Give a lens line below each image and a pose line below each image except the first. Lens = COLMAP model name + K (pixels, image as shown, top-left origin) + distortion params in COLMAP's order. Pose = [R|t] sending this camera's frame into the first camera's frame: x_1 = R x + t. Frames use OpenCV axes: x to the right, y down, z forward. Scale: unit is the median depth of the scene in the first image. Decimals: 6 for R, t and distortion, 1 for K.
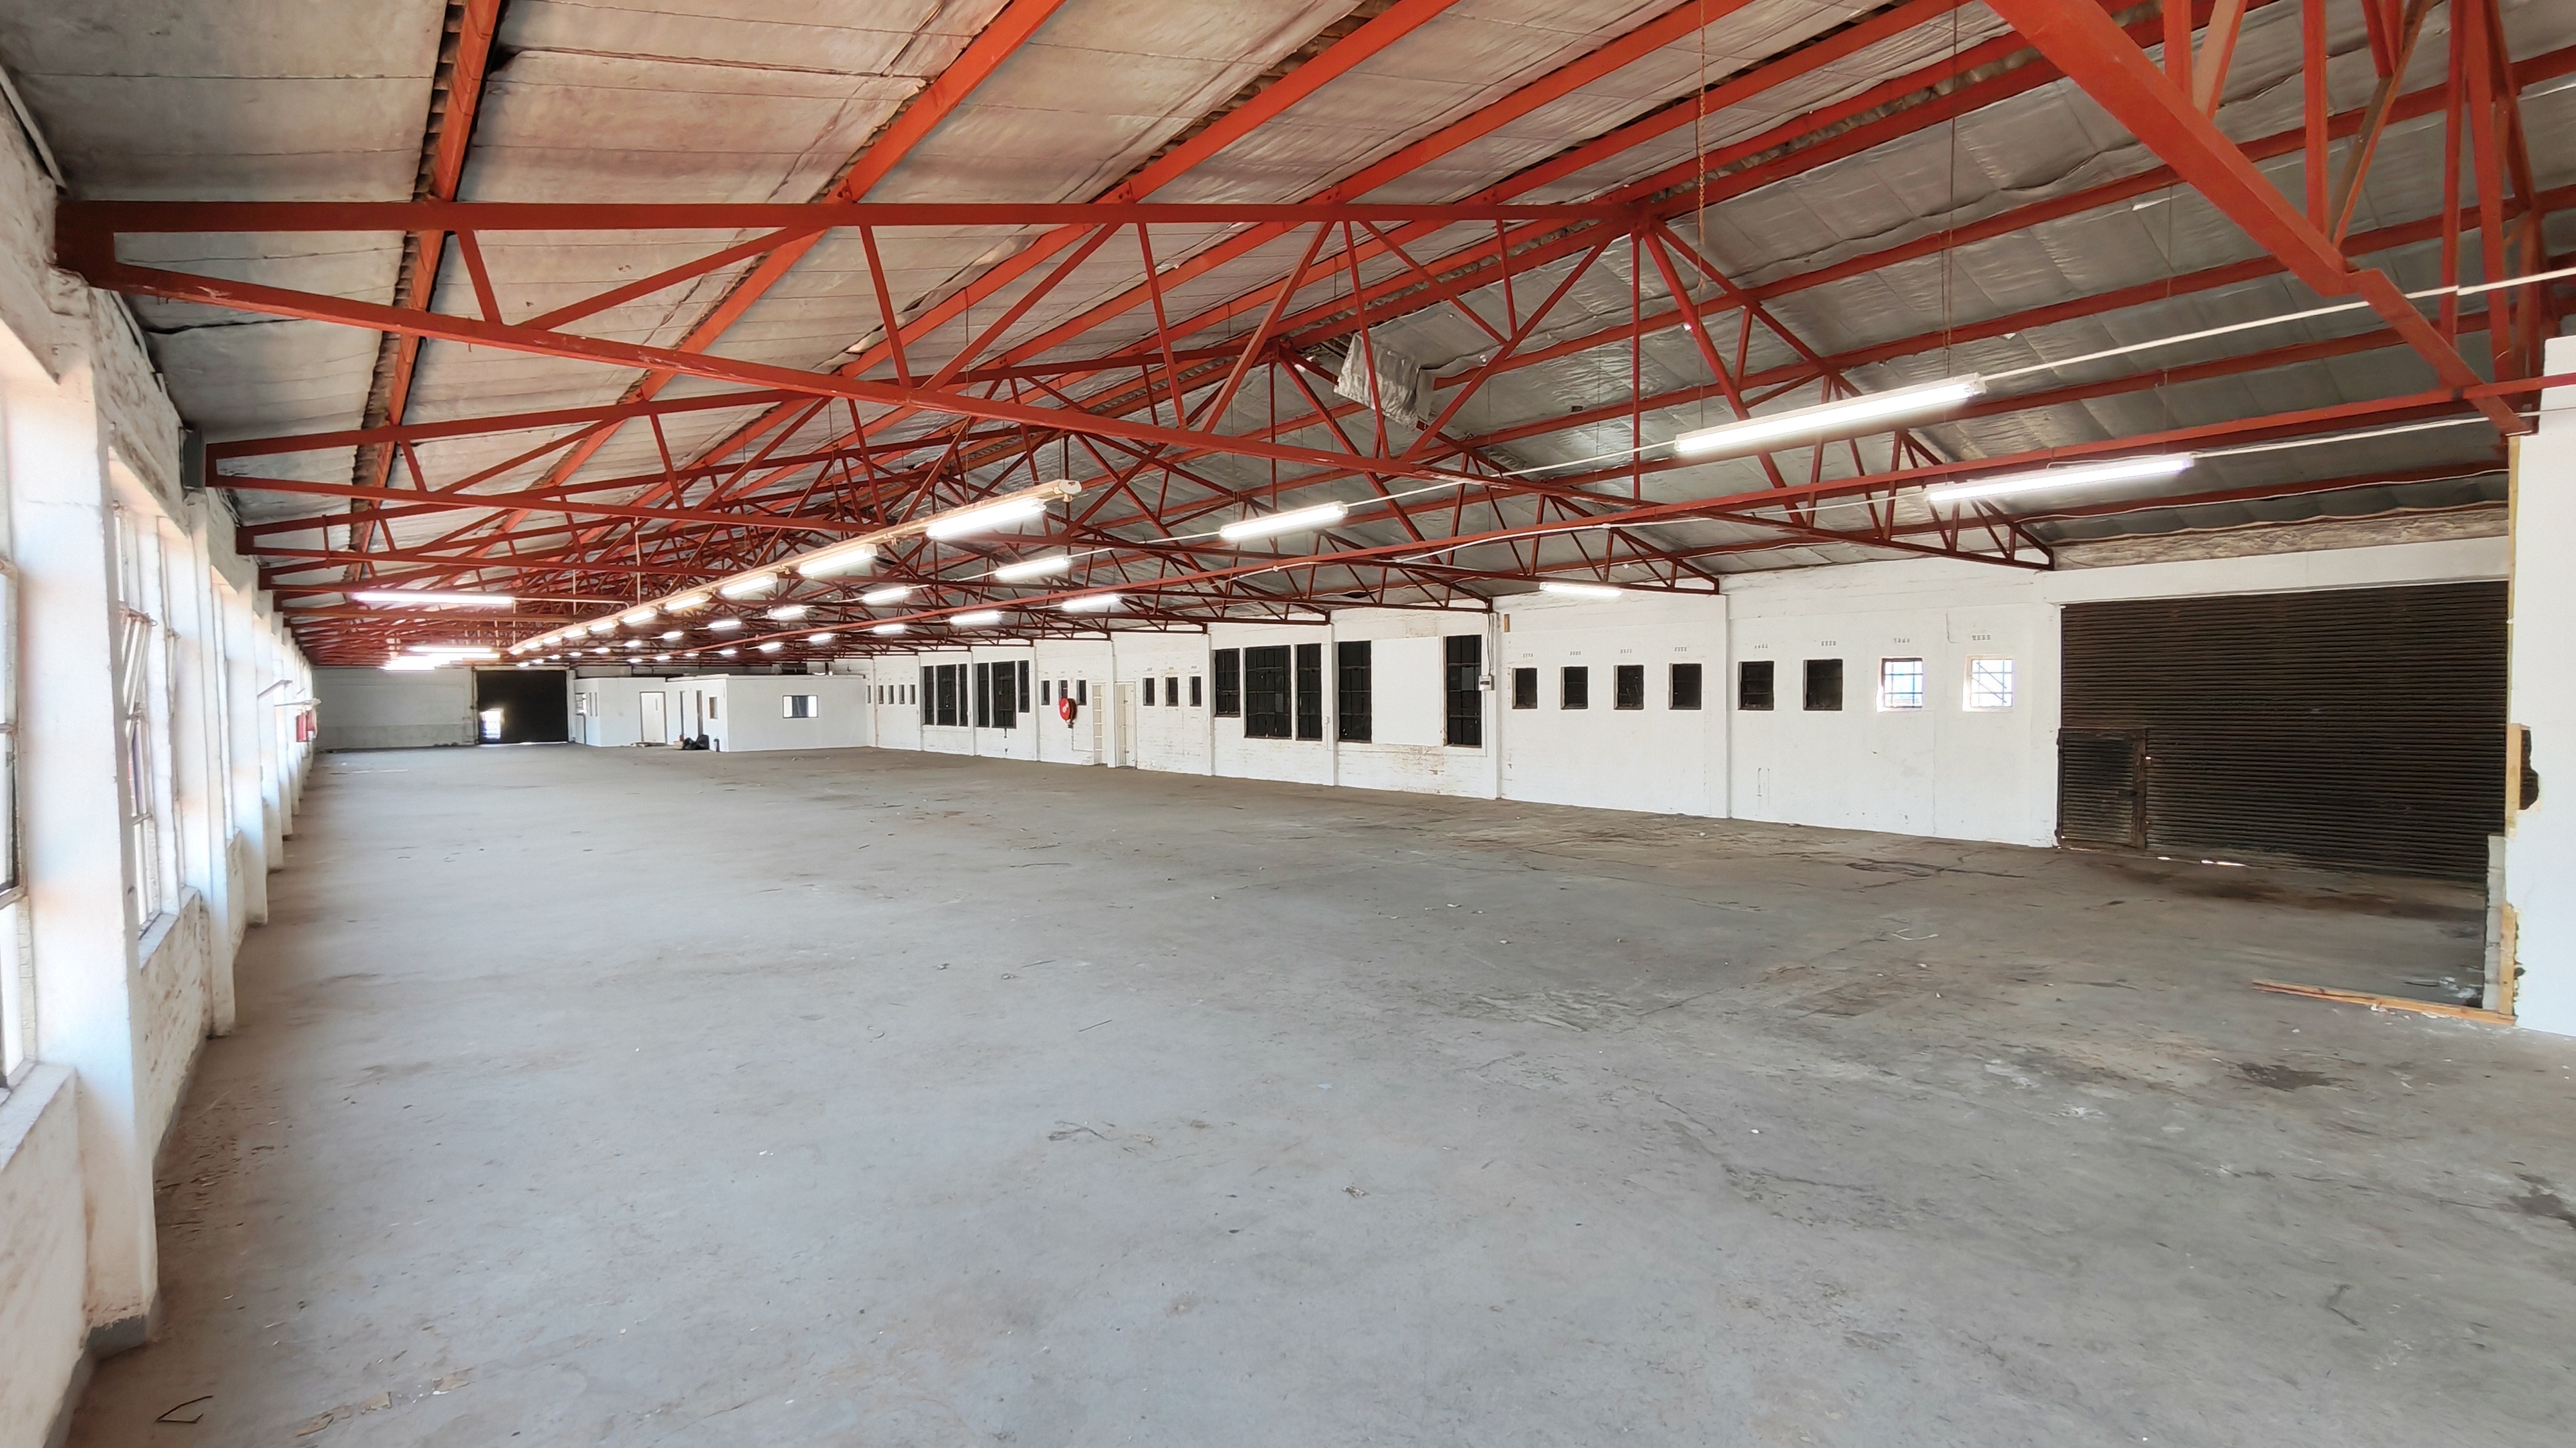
lens RADIAL K [[1180.2, 0, 1287.7], [0, 1180.2, 726.8], [0, 0, 1]] dist [-0.000091, -0.000289]
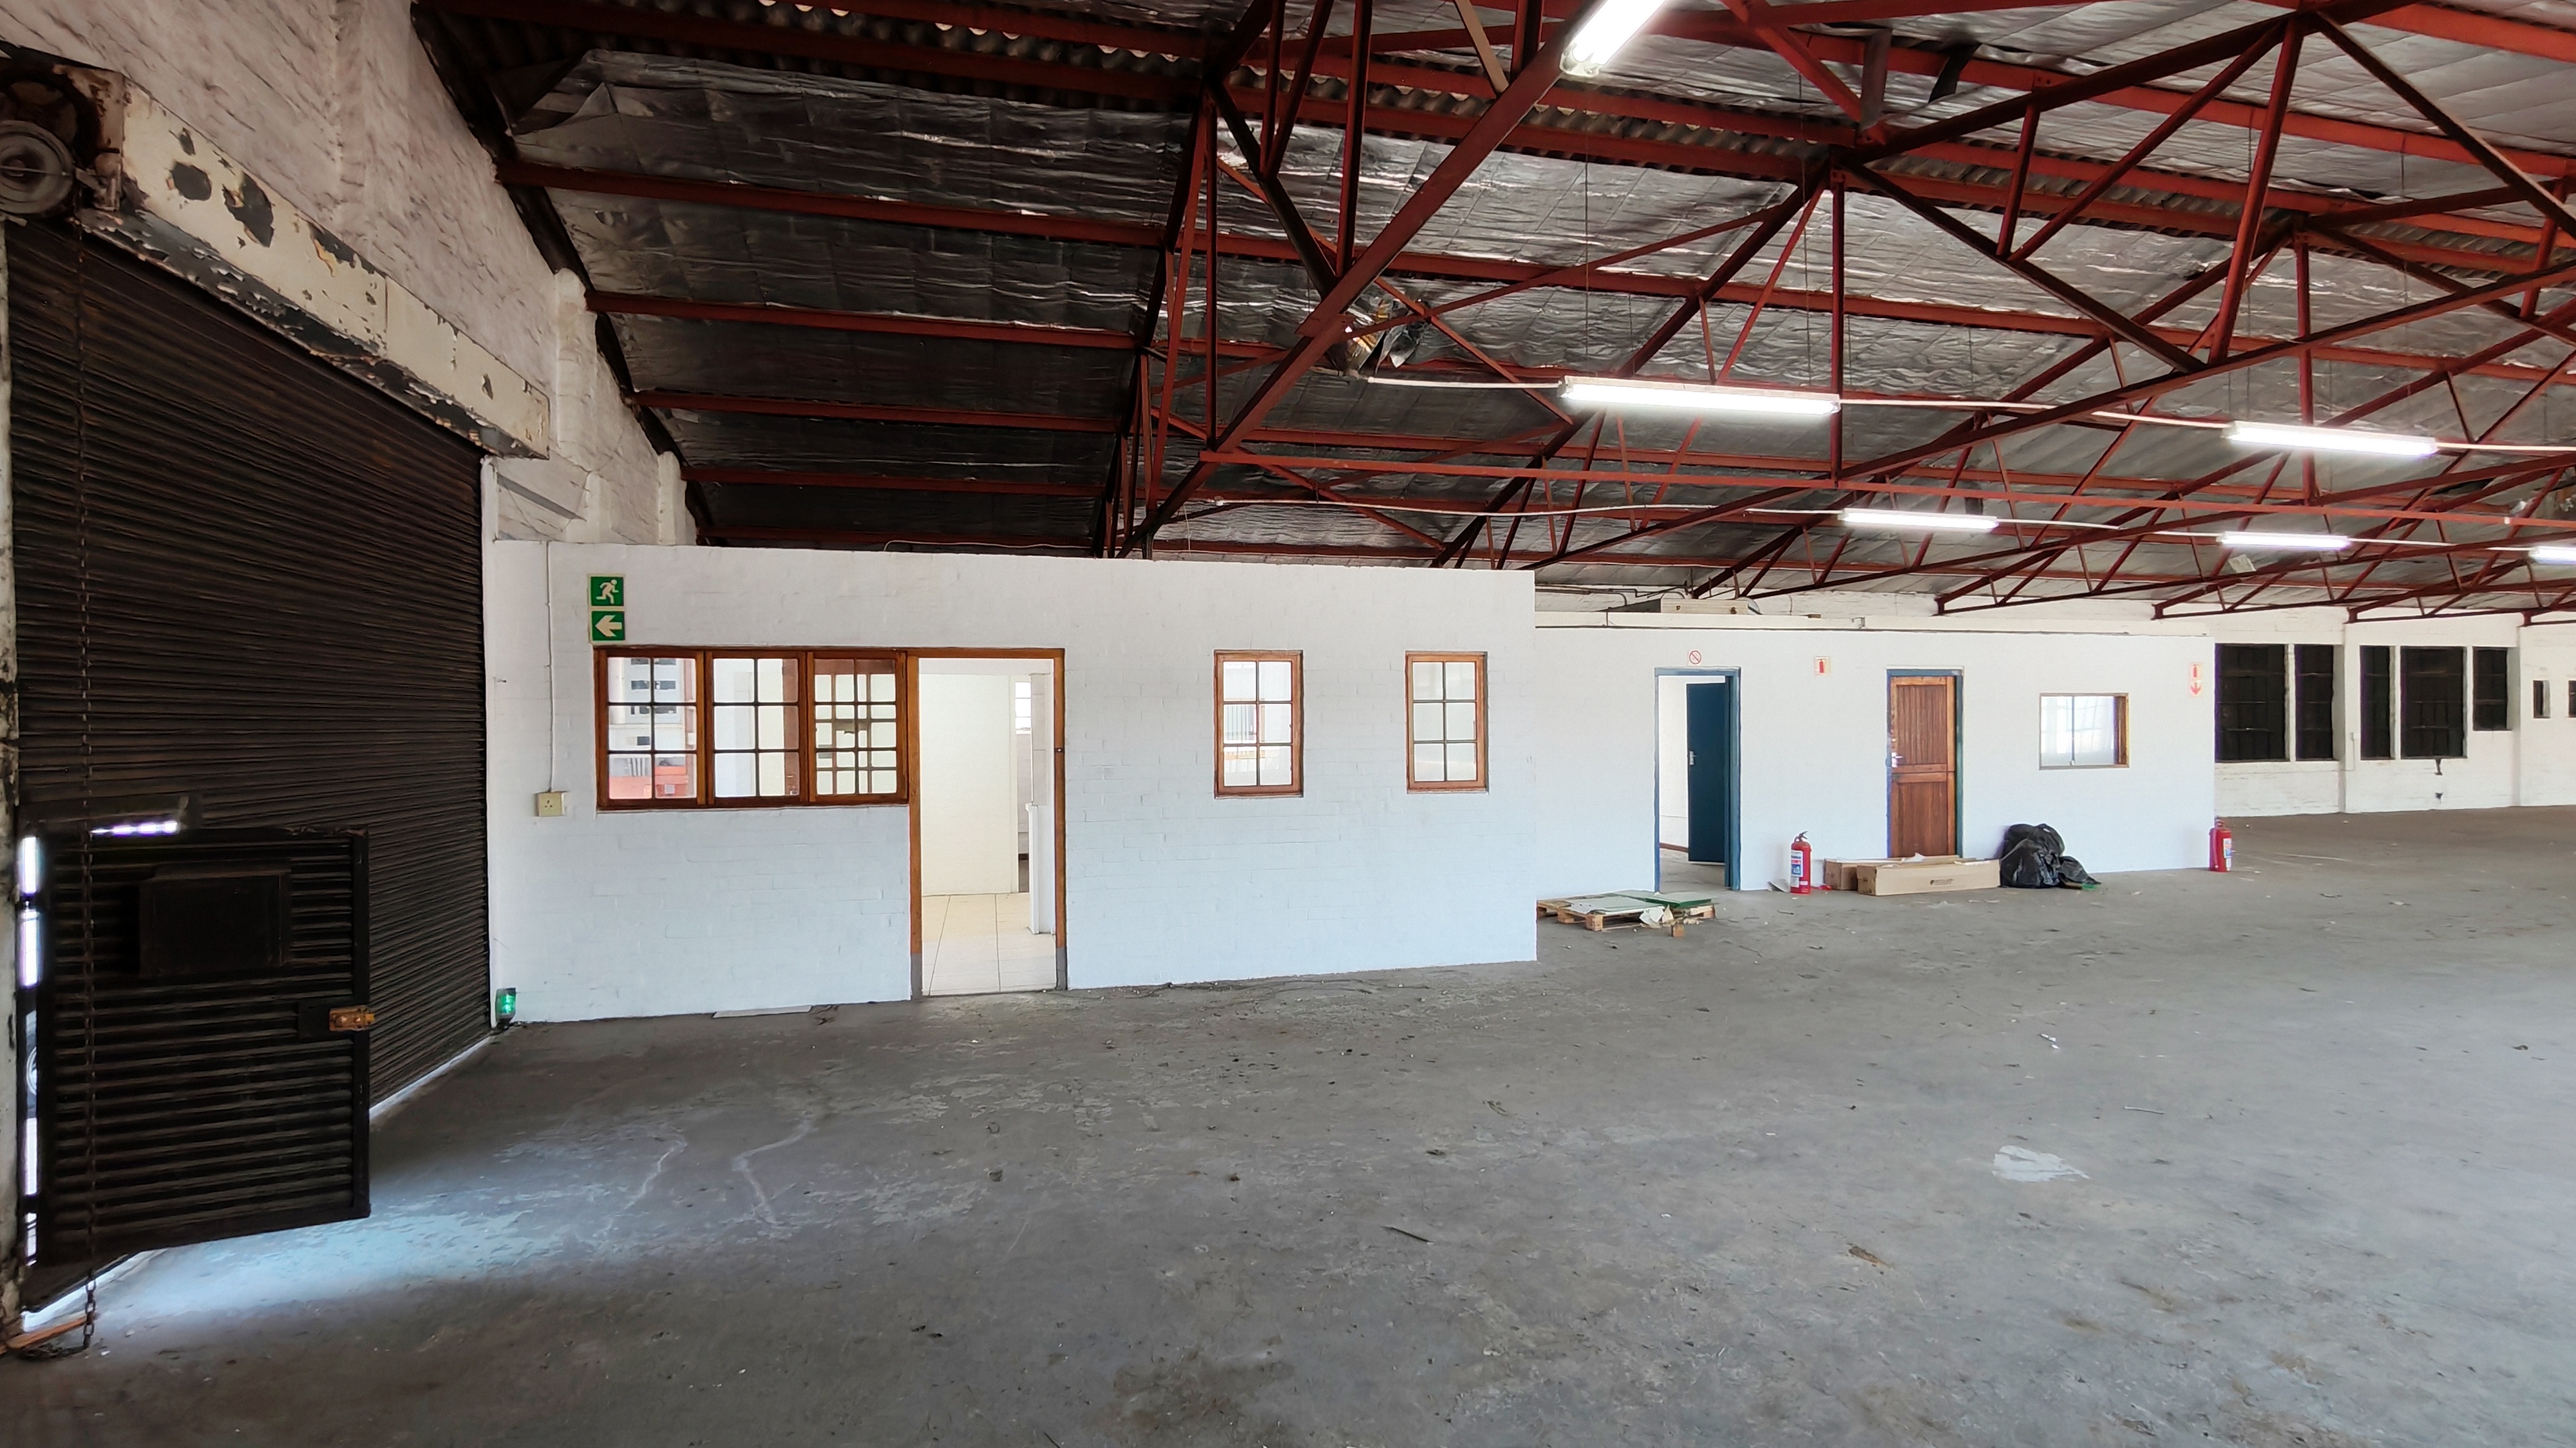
lens RADIAL K [[1180.2, 0, 1288.6], [0, 1180.2, 731.8], [0, 0, 1]] dist [-0.000091, -0.000289]
pose [[0.410271, 0.002036, 0.911962, -4.914834], [0.032737, 0.999320, -0.016959, -0.102429], [-0.911376, 0.036813, 0.409925, 6.210780]]
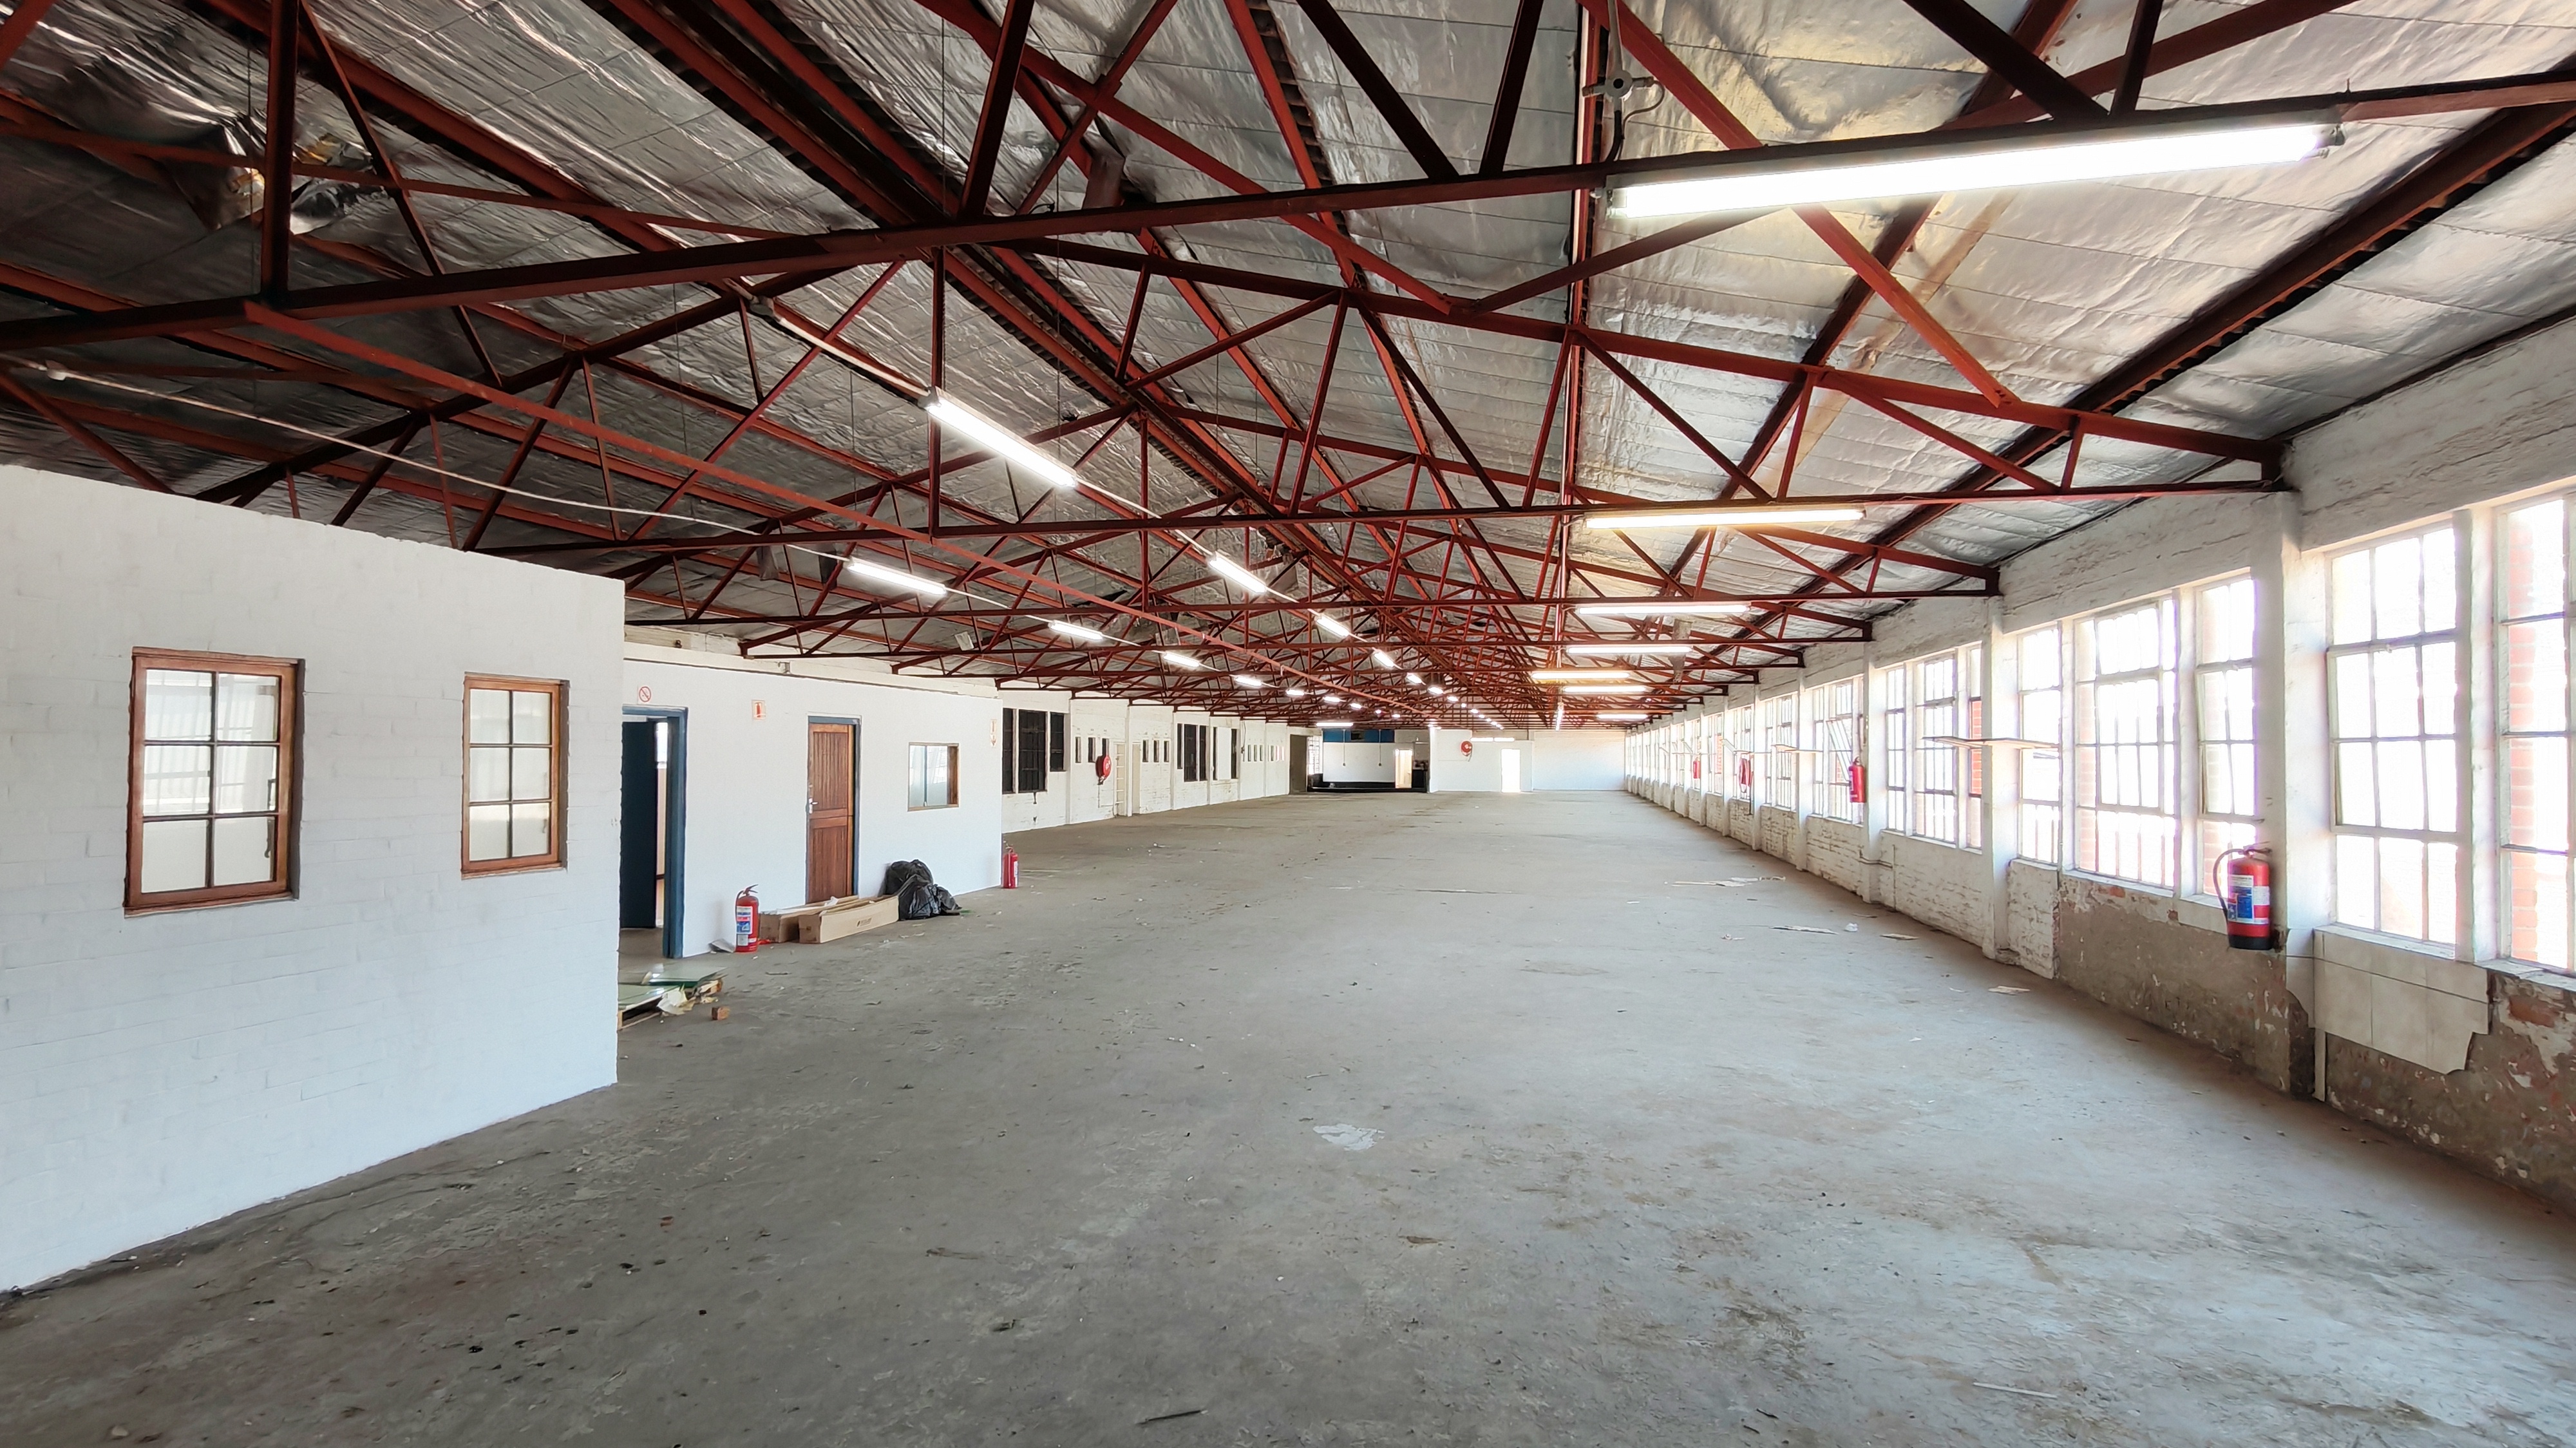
lens RADIAL K [[1180.2, 0, 1289.7], [0, 1180.2, 729.5], [0, 0, 1]] dist [-0.000091, -0.000289]
pose [[-0.619671, 0.026808, 0.784404, -4.787396], [0.027987, 0.999536, -0.012051, -0.132317], [-0.784363, 0.014485, -0.620133, 6.618901]]
